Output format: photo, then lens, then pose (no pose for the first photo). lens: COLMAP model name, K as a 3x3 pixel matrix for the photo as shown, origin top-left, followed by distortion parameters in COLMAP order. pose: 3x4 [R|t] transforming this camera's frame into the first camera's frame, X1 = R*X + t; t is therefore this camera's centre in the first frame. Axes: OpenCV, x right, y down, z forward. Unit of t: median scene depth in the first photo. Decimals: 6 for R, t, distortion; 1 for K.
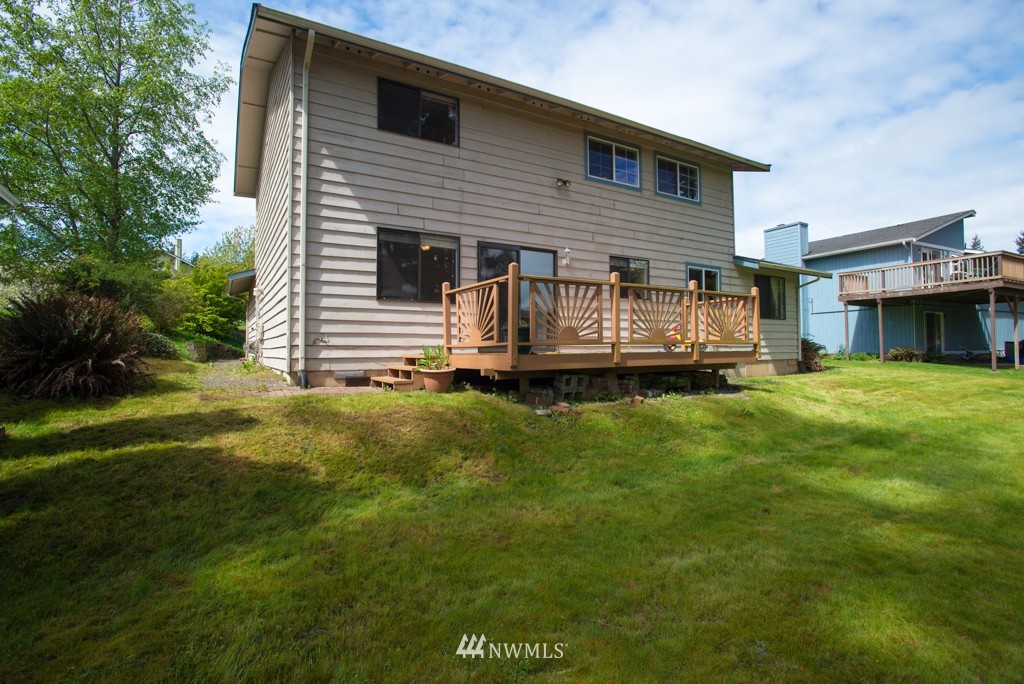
lens RADIAL K [[495.5, 0, 512.0], [0, 495.5, 342.0], [0, 0, 1]] dist [-0.066453, 0.027879]
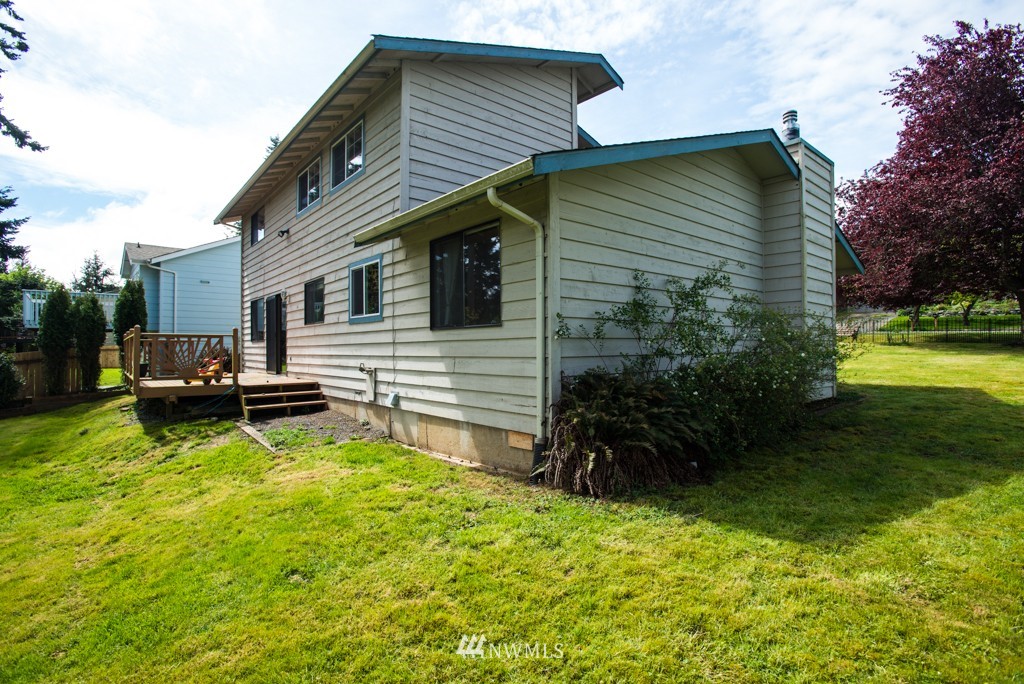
lens RADIAL K [[507.9, 0, 507.3], [0, 507.9, 353.2], [0, 0, 1]] dist [-0.067764, 0.021463]
pose [[0.148659, 0.015260, -0.988771, 1.235520], [0.024439, 0.999519, 0.019100, -0.040836], [0.988587, -0.027004, 0.148214, 1.214182]]
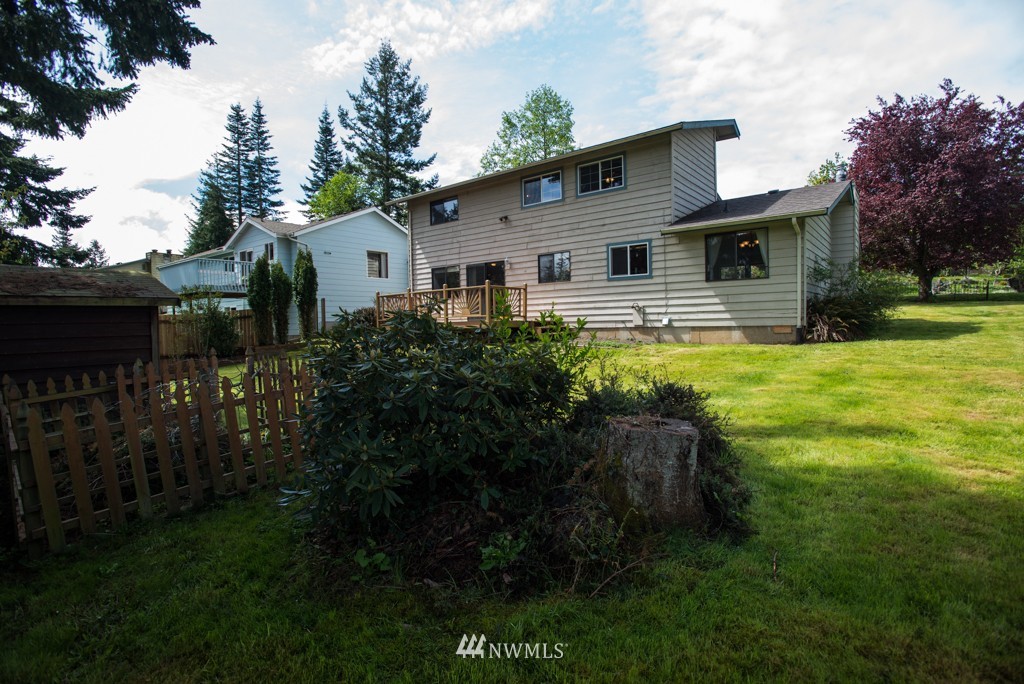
lens RADIAL K [[495.5, 0, 512.0], [0, 495.5, 342.0], [0, 0, 1]] dist [-0.066453, 0.027879]
pose [[0.339724, 0.040560, -0.939650, 1.531449], [0.039836, 0.997553, 0.057462, -0.003106], [0.939681, -0.056953, 0.337277, 0.395990]]
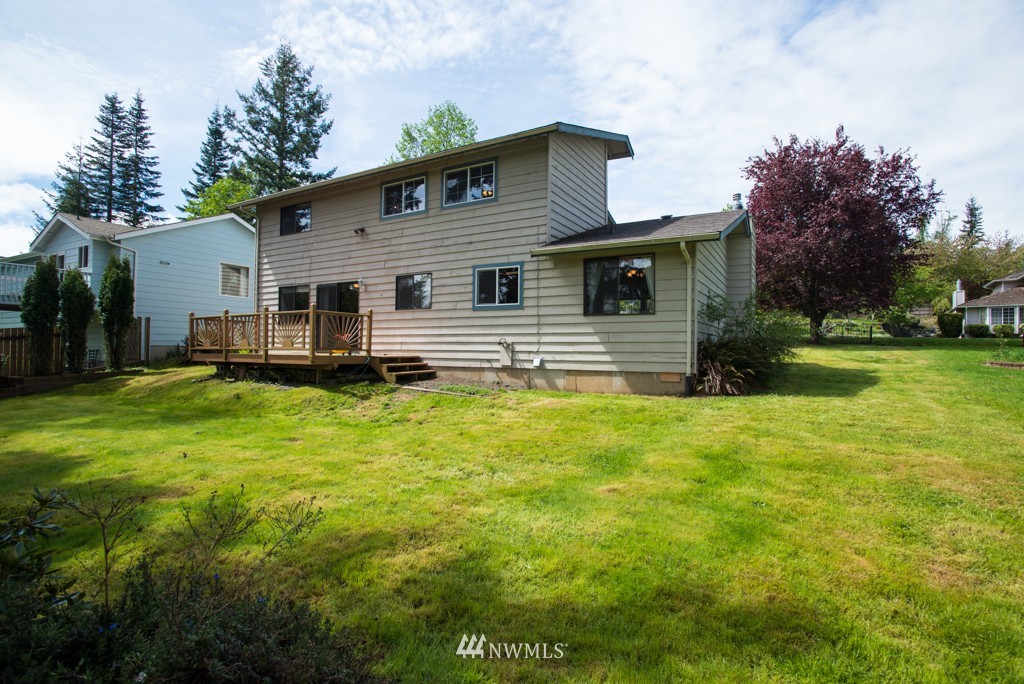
lens RADIAL K [[495.5, 0, 512.0], [0, 495.5, 342.0], [0, 0, 1]] dist [-0.066453, 0.027879]
pose [[0.485240, 0.001930, -0.874379, 1.368350], [0.006699, 0.999960, 0.005925, -0.015933], [0.874355, -0.008733, 0.485208, 0.633259]]
